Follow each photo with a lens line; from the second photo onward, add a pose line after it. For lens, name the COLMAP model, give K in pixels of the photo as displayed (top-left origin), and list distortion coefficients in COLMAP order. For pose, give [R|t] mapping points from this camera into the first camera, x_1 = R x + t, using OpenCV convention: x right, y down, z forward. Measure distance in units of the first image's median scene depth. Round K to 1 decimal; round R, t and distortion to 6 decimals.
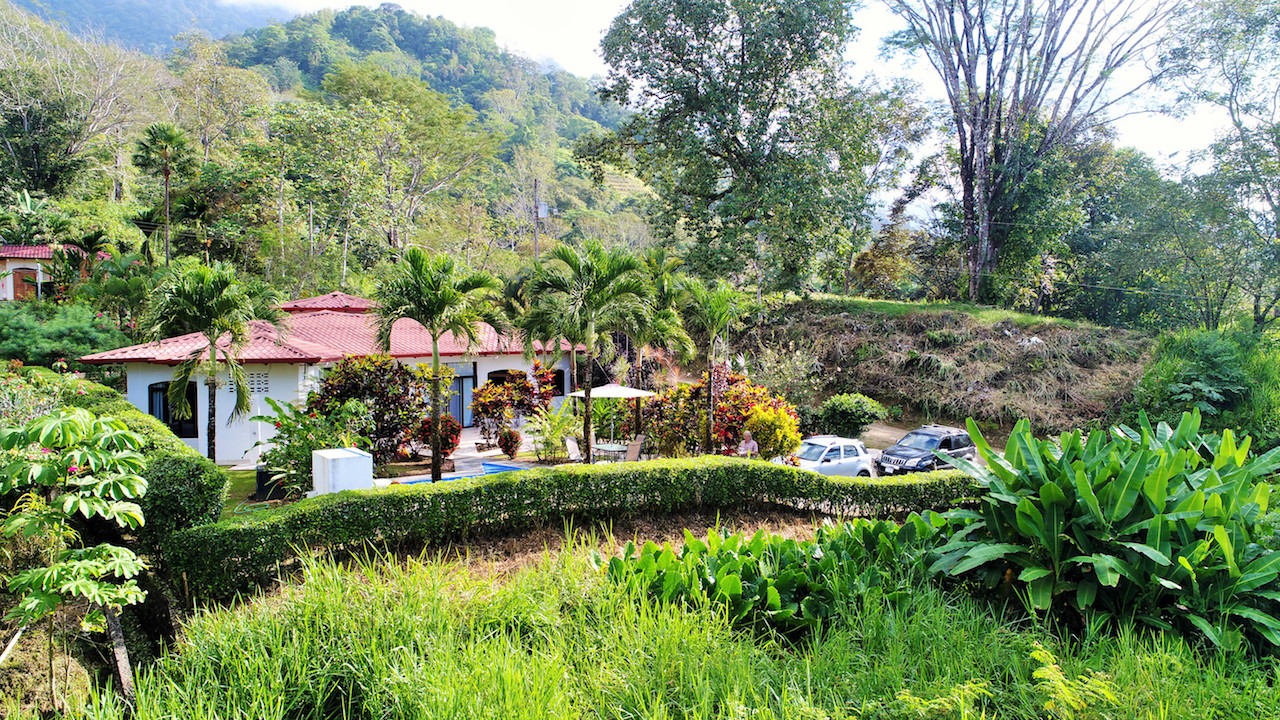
lens RADIAL K [[854.1, 0, 640.0], [0, 854.1, 360.0], [0, 0, 1]] dist [-0.002696, -0.000147]
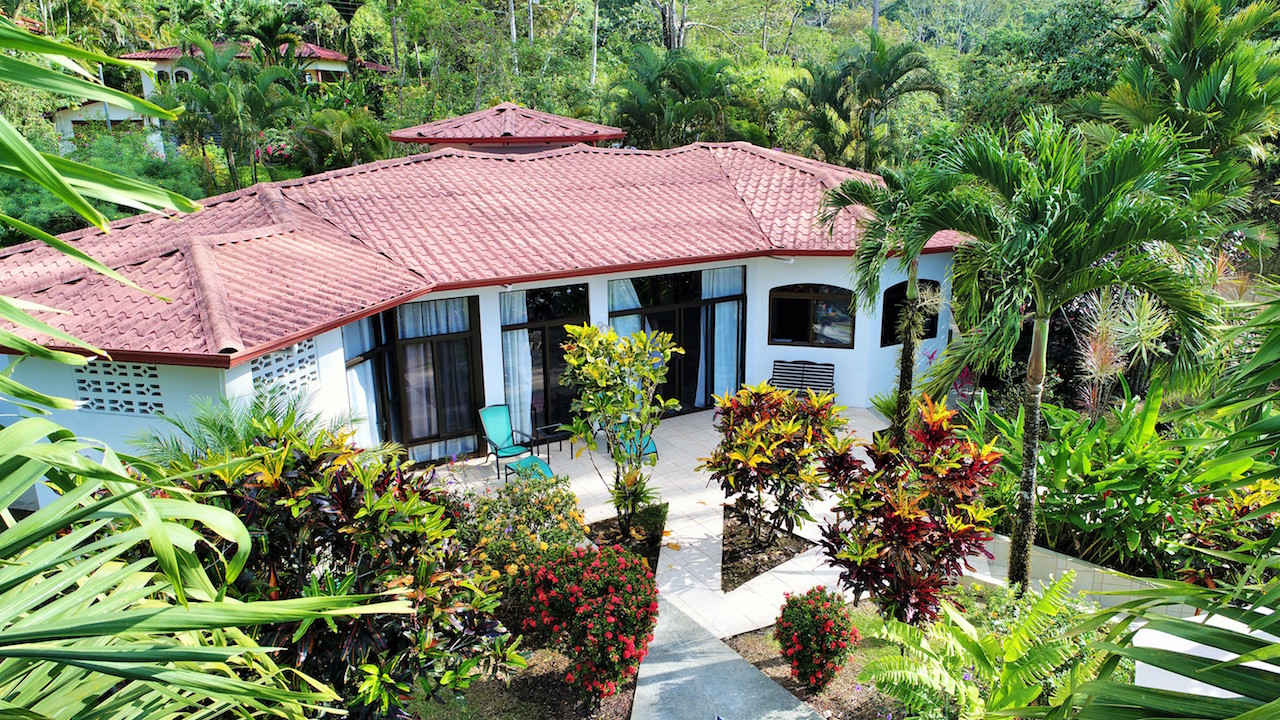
lens RADIAL K [[854.1, 0, 640.0], [0, 854.1, 360.0], [0, 0, 1]] dist [-0.002696, -0.000147]
pose [[0.942016, 0.085223, -0.324567, -0.091974], [-0.006443, 0.971628, 0.236425, -0.055059], [0.335507, -0.220625, 0.915838, 0.544892]]
